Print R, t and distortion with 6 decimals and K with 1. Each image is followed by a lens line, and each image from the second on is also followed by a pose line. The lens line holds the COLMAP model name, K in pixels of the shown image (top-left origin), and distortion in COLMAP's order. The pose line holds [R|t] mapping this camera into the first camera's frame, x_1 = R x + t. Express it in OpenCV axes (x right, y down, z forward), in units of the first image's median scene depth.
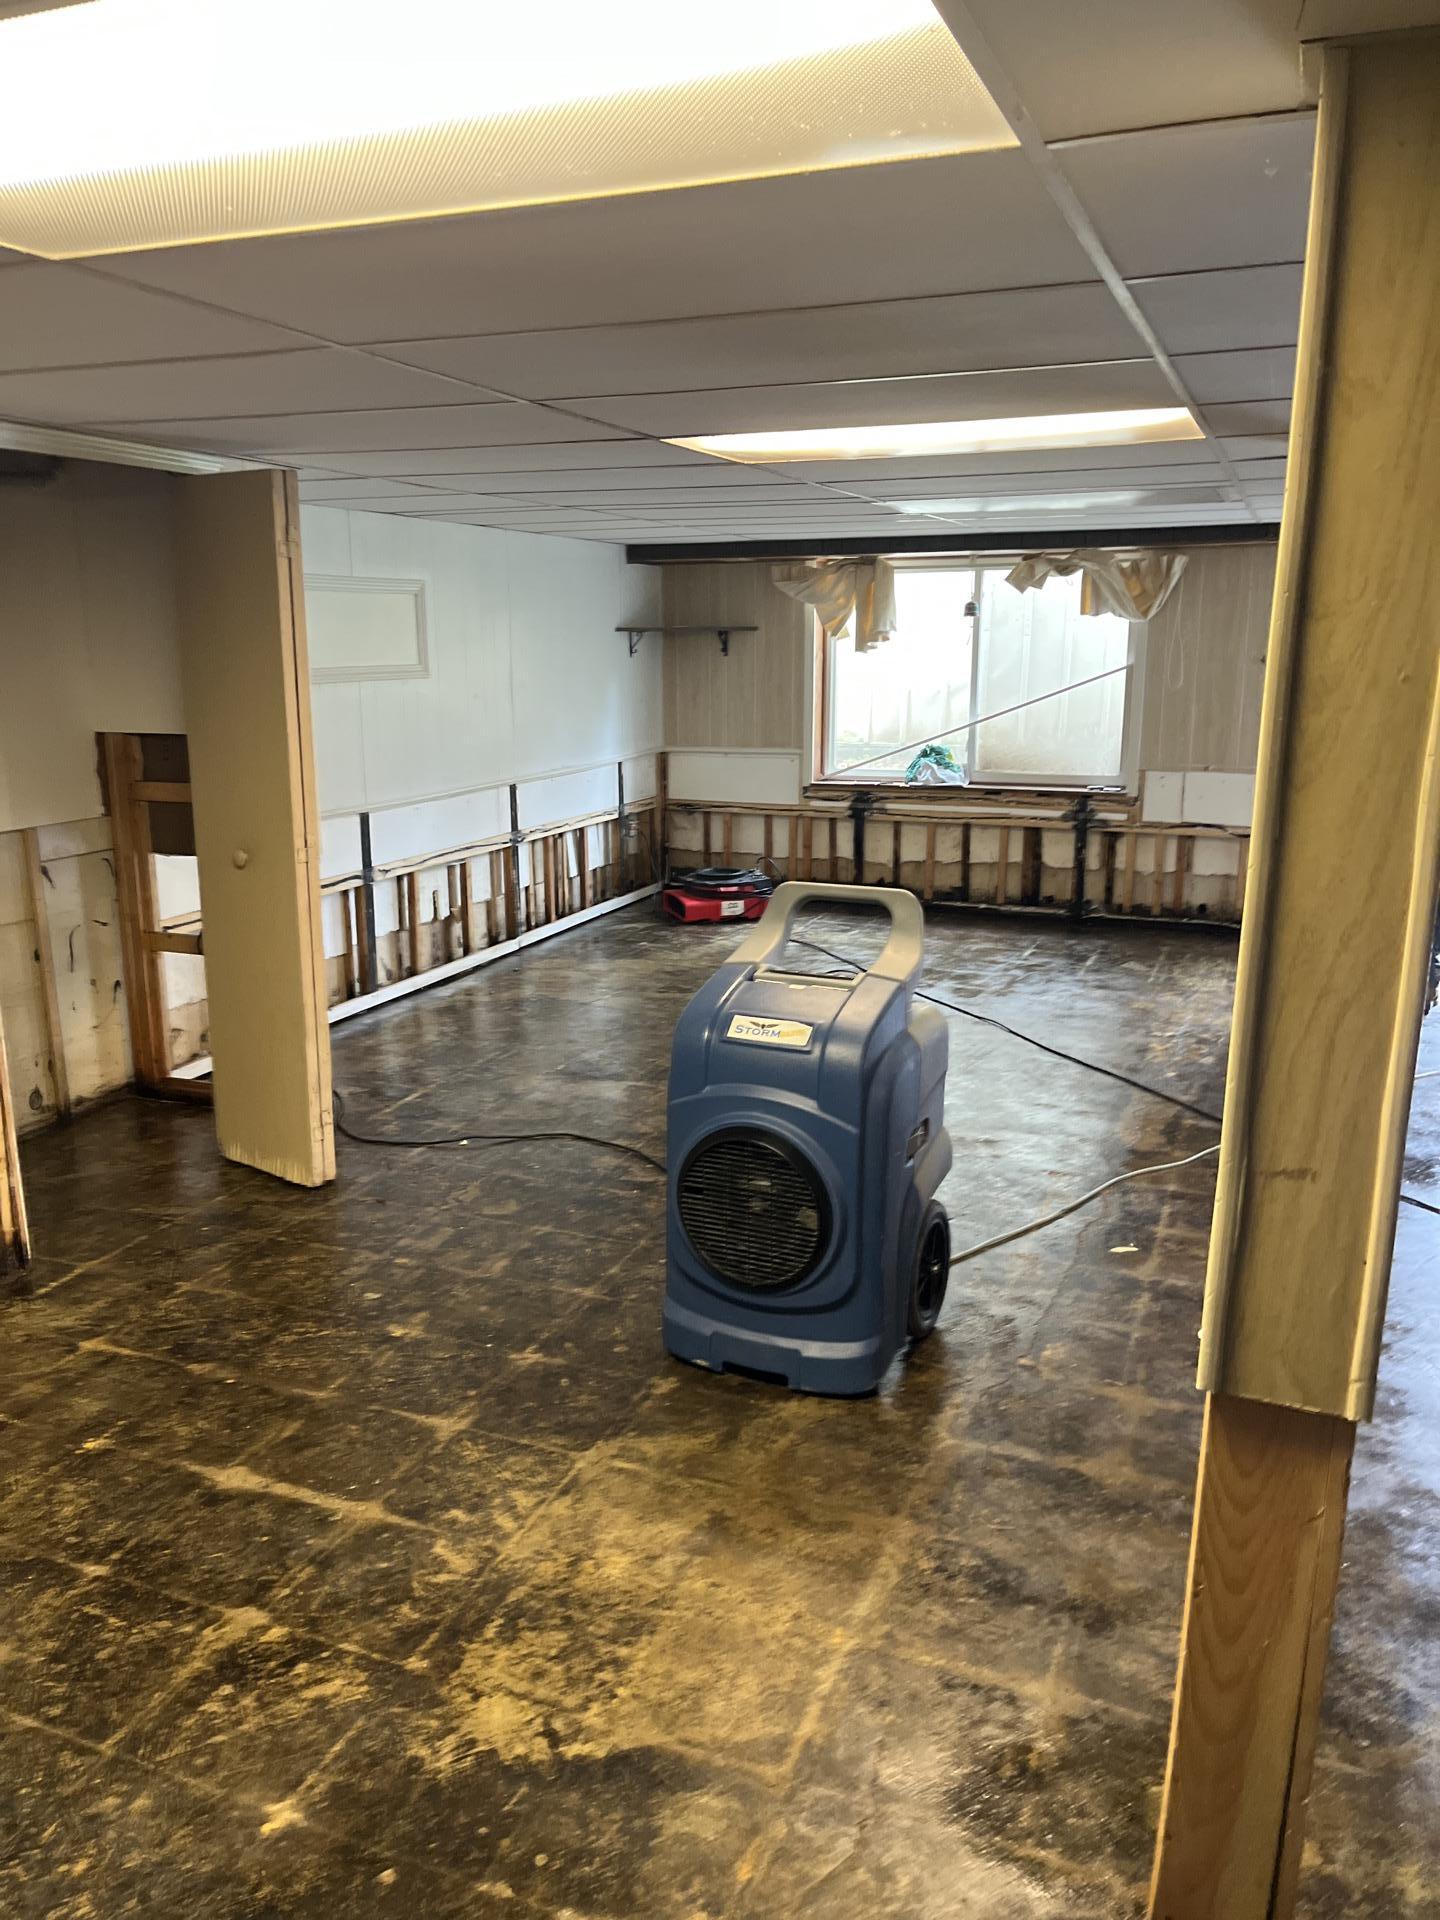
lens RADIAL K [[1435.6, 0, 716.2], [0, 1435.6, 963.1], [0, 0, 1]] dist [0.011690, 0.000977]
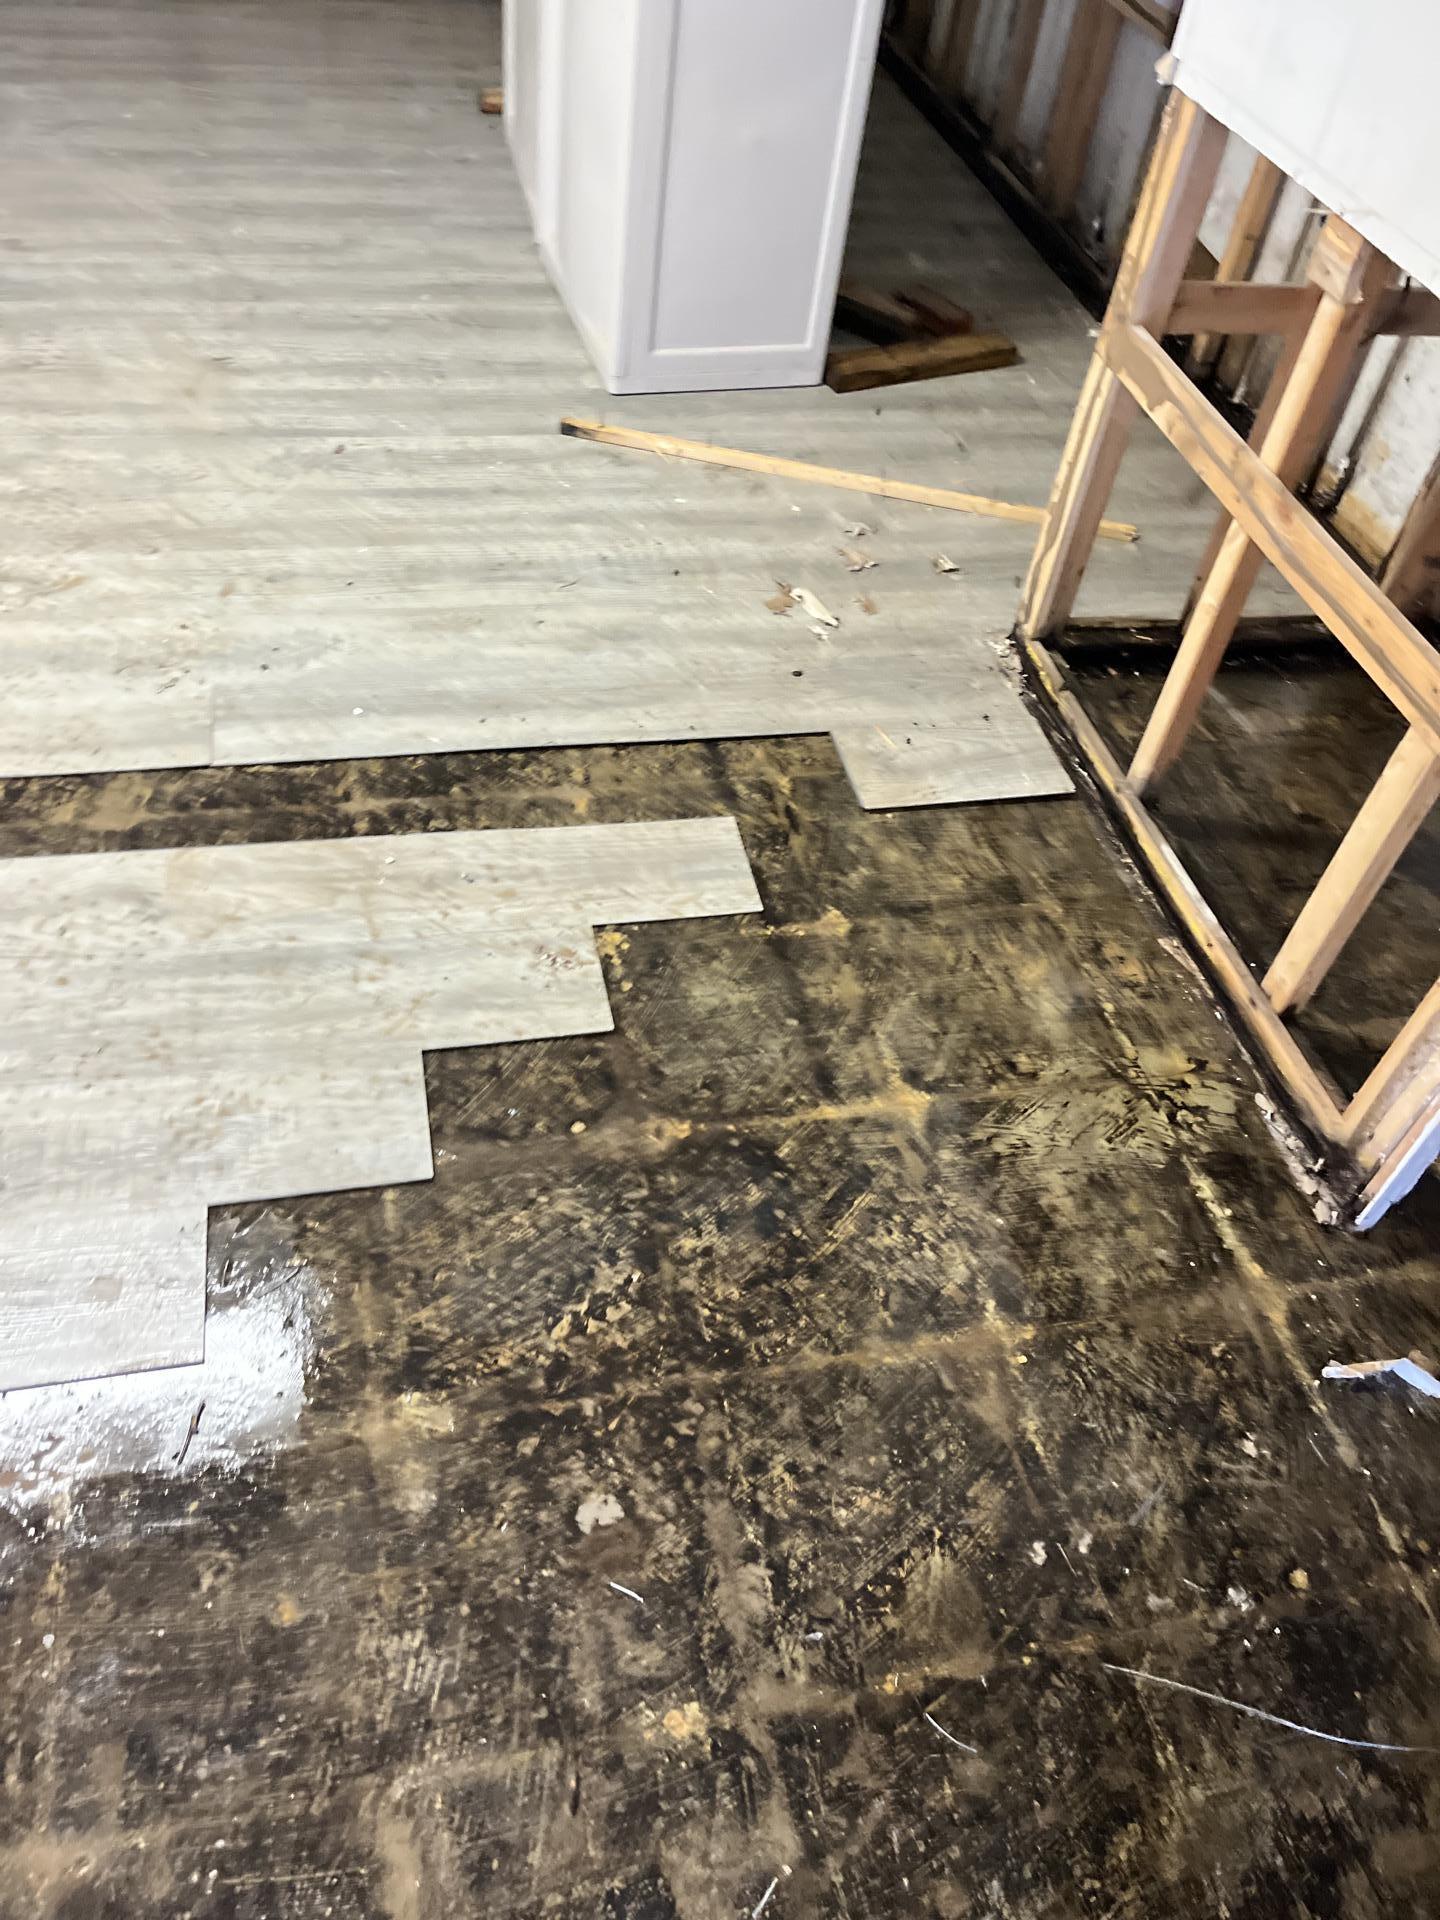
lens RADIAL K [[1435.6, 0, 715.7], [0, 1435.6, 959.9], [0, 0, 1]] dist [0.011690, 0.000977]
pose [[-0.822207, 0.360595, -0.440394, -0.111837], [-0.218584, 0.514359, 0.829250, -0.140833], [0.525544, 0.778078, -0.344090, 0.794863]]
